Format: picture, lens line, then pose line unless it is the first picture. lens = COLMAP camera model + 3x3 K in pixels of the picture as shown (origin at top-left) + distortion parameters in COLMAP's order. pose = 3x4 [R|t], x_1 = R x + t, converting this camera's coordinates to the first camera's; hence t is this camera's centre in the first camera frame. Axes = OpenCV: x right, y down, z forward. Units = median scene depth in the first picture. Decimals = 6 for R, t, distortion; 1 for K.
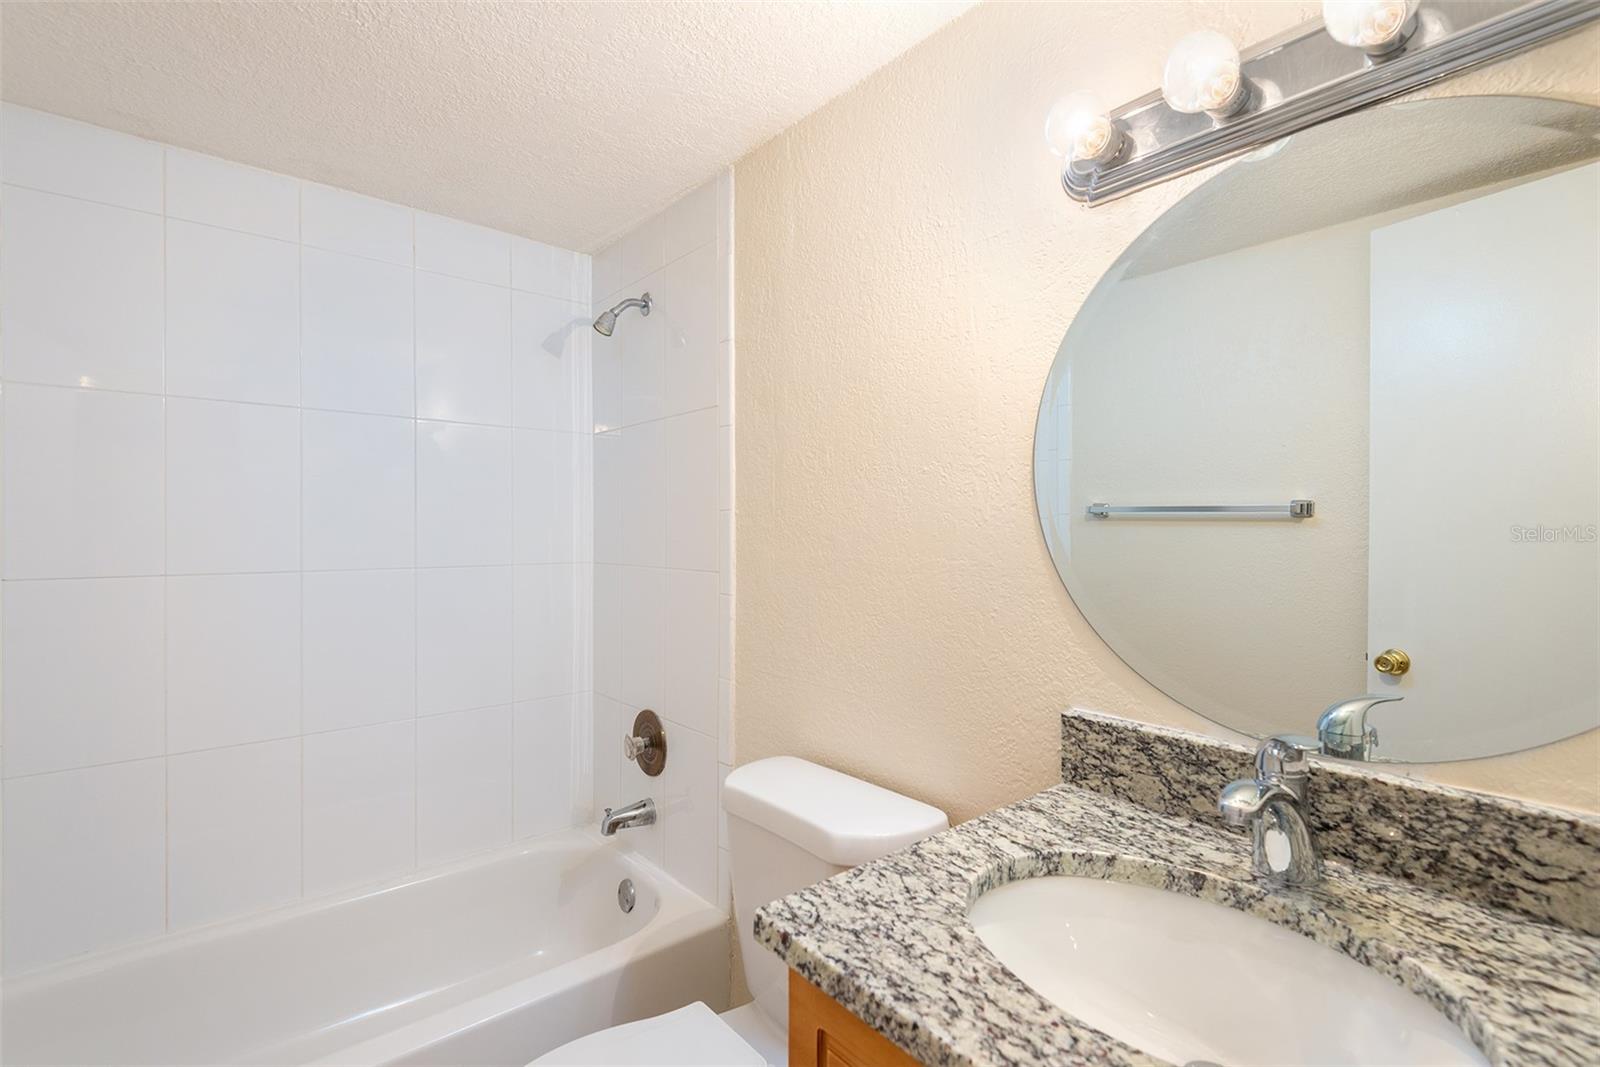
lens RADIAL K [[733.4, 0, 796.9], [0, 733.4, 529.7], [0, 0, 1]] dist [0.023103, -0.013979]
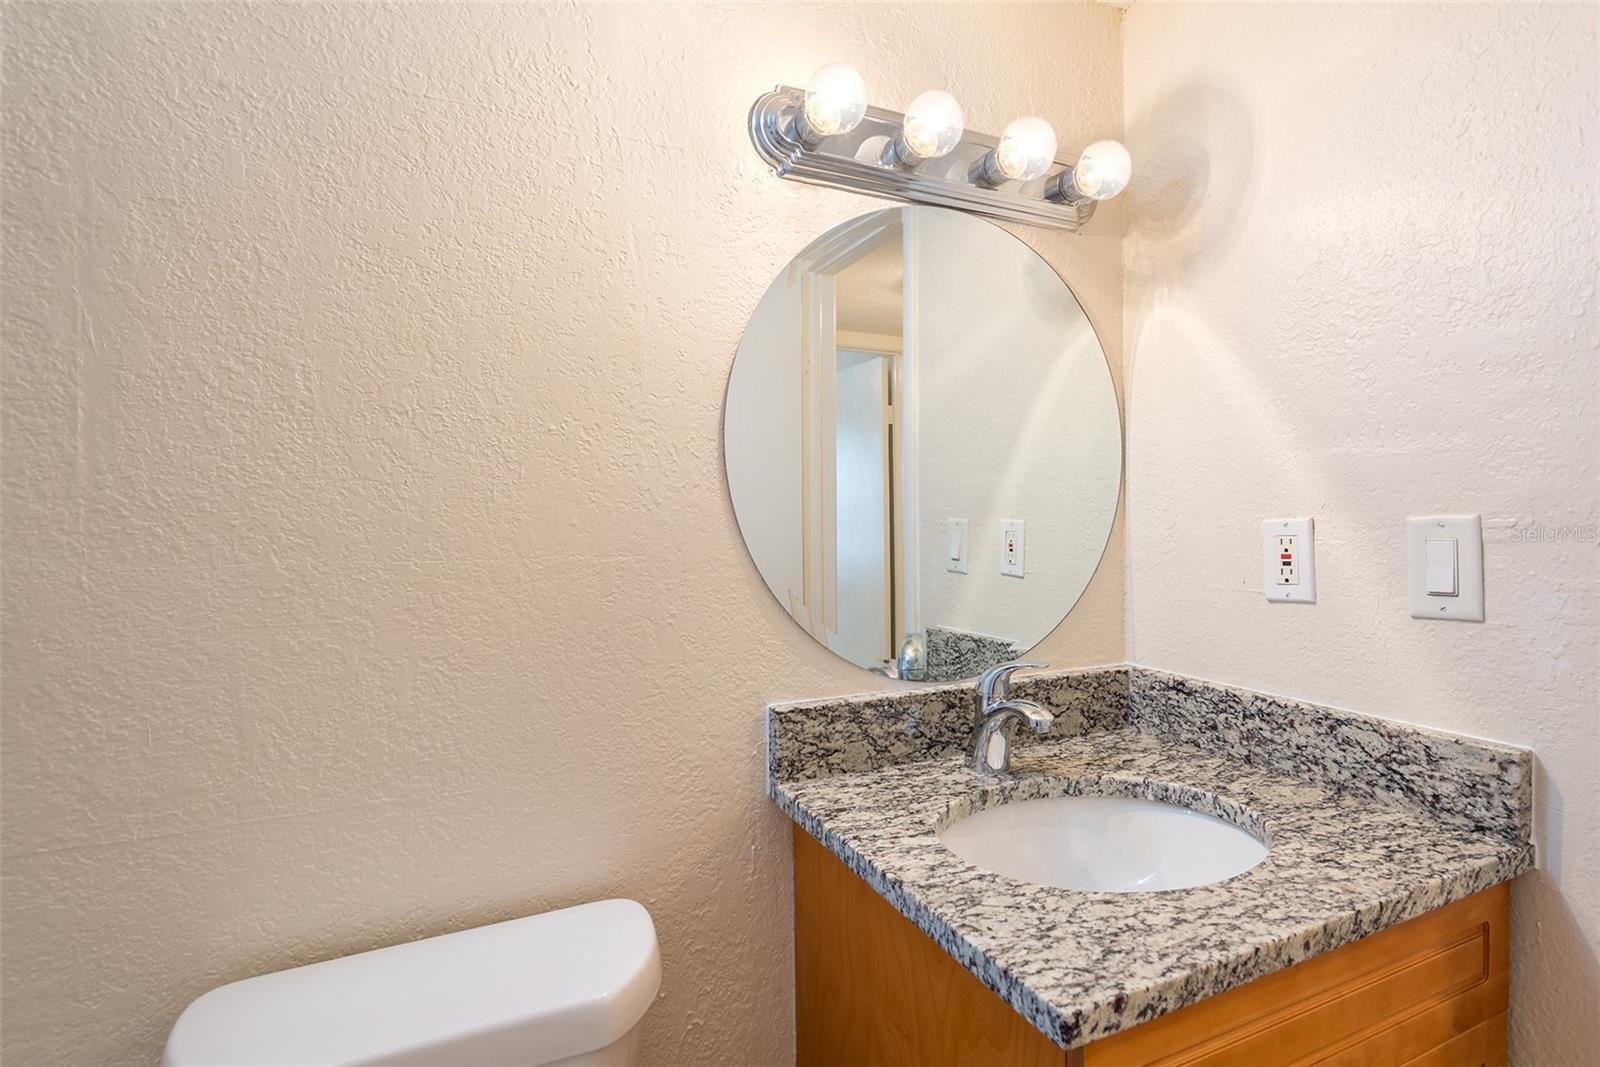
lens RADIAL K [[824.3, 0, 801.9], [0, 824.3, 528.8], [0, 0, 1]] dist [0.015173, -0.002735]
pose [[0.227609, -0.020757, 0.973531, -0.769771], [0.002705, 0.999782, 0.020685, -0.004505], [-0.973749, -0.002075, 0.227615, 0.870056]]
